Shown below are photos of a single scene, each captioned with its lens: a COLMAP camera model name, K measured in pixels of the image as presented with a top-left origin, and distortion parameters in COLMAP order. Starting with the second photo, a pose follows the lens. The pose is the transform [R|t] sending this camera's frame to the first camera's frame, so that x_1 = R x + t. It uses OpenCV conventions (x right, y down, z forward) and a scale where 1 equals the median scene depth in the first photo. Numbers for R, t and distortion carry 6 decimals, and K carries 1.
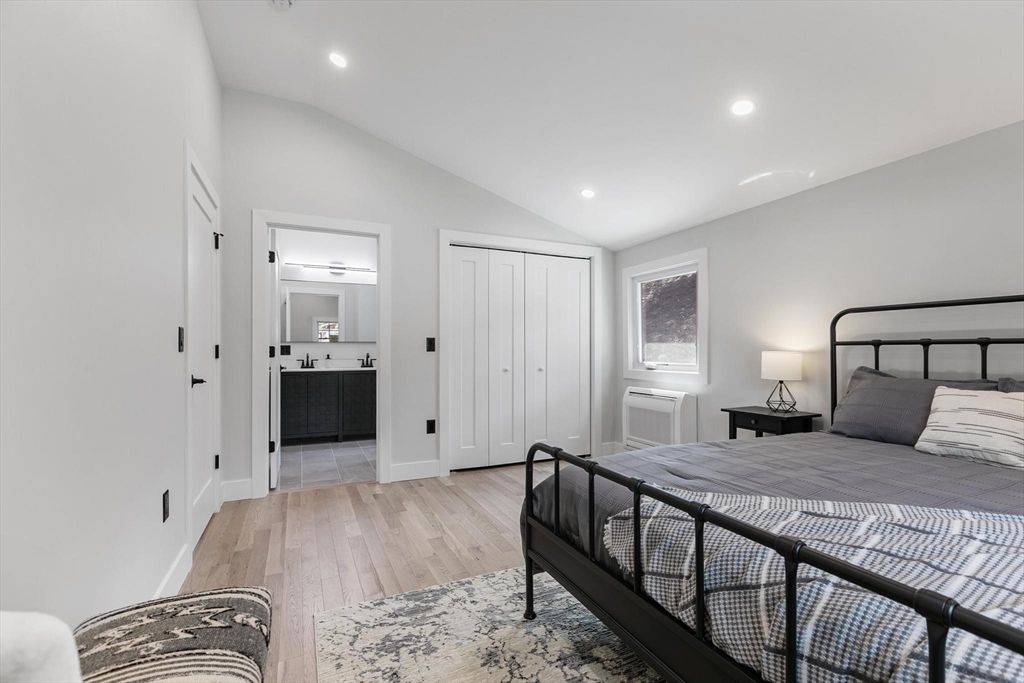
lens RADIAL K [[453.0, 0, 512.9], [0, 453.0, 347.3], [0, 0, 1]] dist [-0.001454, 0.000534]
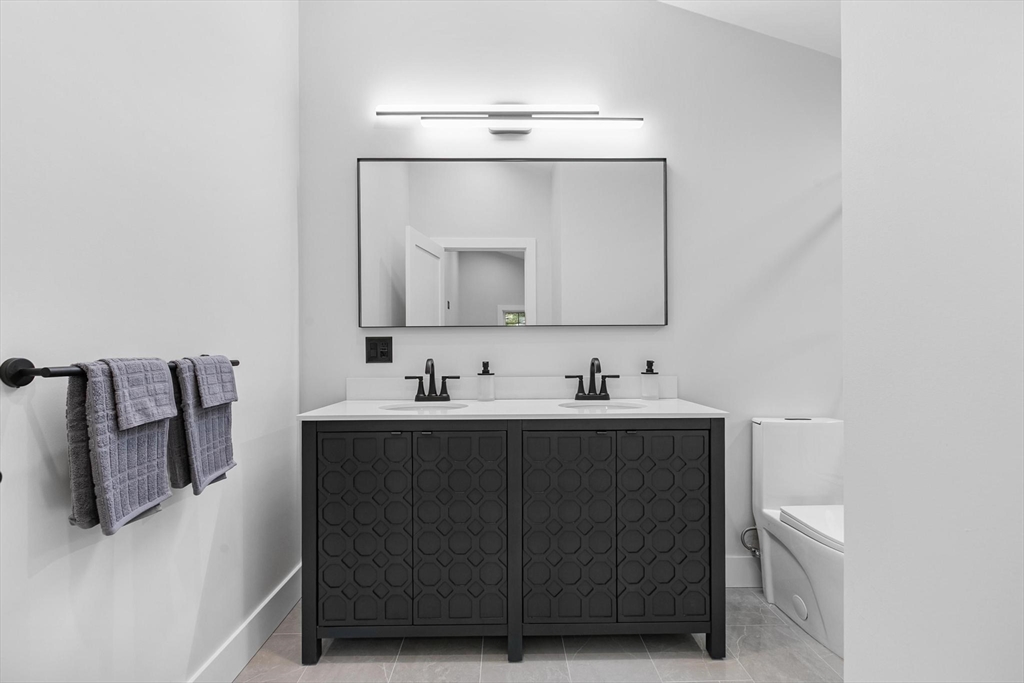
lens RADIAL K [[453.0, 0, 512.9], [0, 453.0, 347.3], [0, 0, 1]] dist [-0.001454, 0.000534]
pose [[0.912338, -0.002325, -0.409431, -0.245528], [0.003128, 0.999994, 0.001291, 0.004350], [0.409426, -0.002459, 0.912340, 0.688962]]
